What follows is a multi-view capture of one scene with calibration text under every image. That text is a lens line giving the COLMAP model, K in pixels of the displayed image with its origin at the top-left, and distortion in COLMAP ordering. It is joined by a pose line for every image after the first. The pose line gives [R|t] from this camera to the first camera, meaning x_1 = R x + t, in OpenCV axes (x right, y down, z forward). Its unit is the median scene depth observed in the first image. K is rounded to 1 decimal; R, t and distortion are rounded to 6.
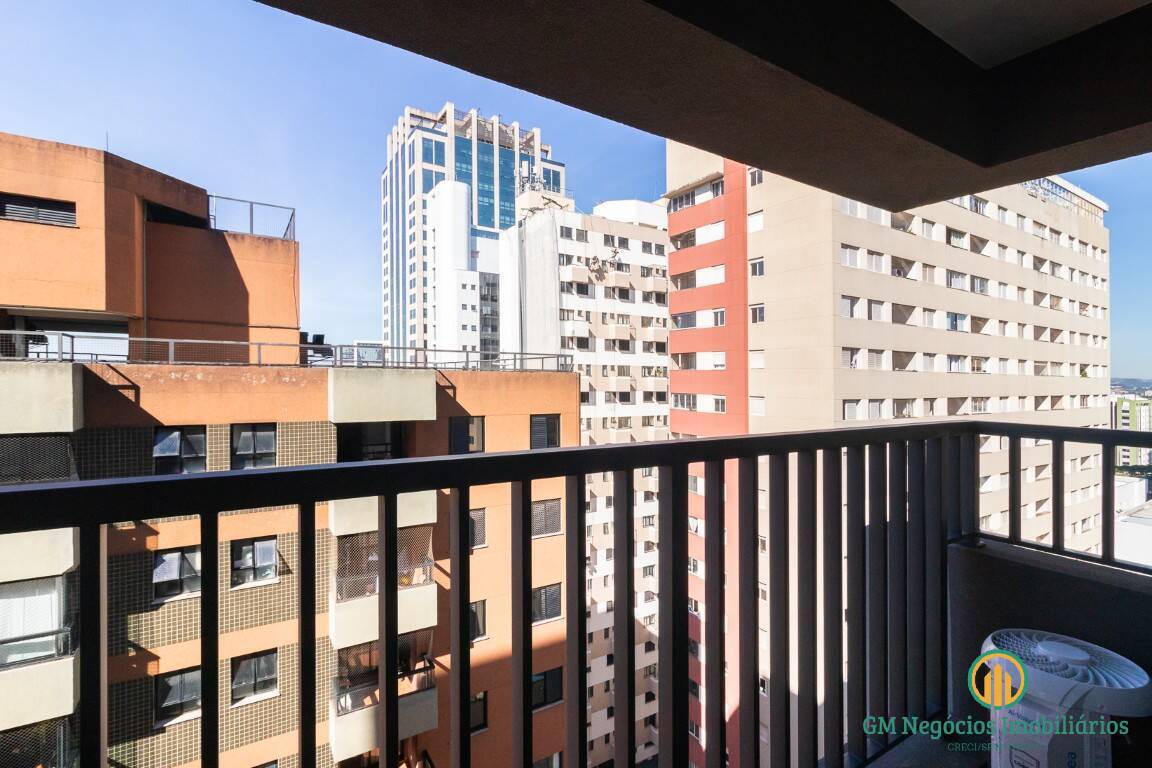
lens RADIAL K [[537.0, 0, 569.2], [0, 537.0, 357.0], [0, 0, 1]] dist [0.004401, 0.001350]
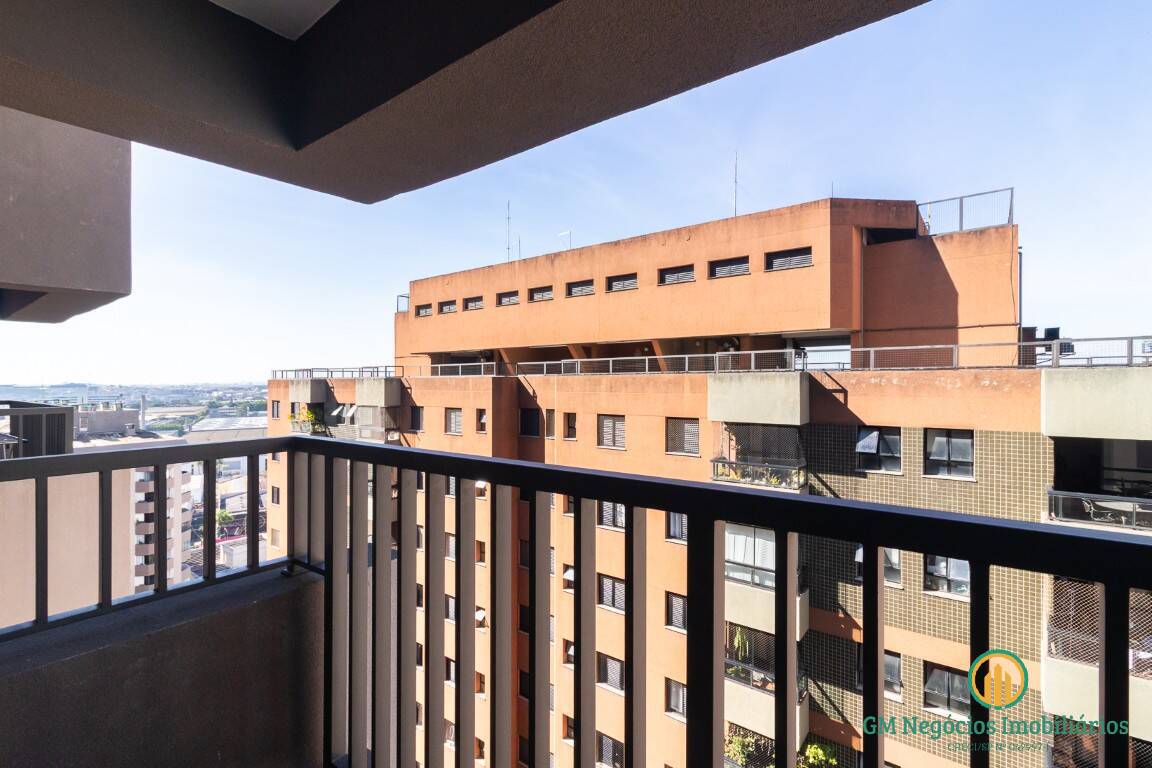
lens RADIAL K [[537.0, 0, 584.0], [0, 537.0, 363.5], [0, 0, 1]] dist [0.004401, 0.001350]
pose [[0.340874, -0.044854, -0.939038, 0.096708], [0.048275, 0.998379, -0.030164, 0.003800], [0.938869, -0.035050, 0.342487, 0.059387]]
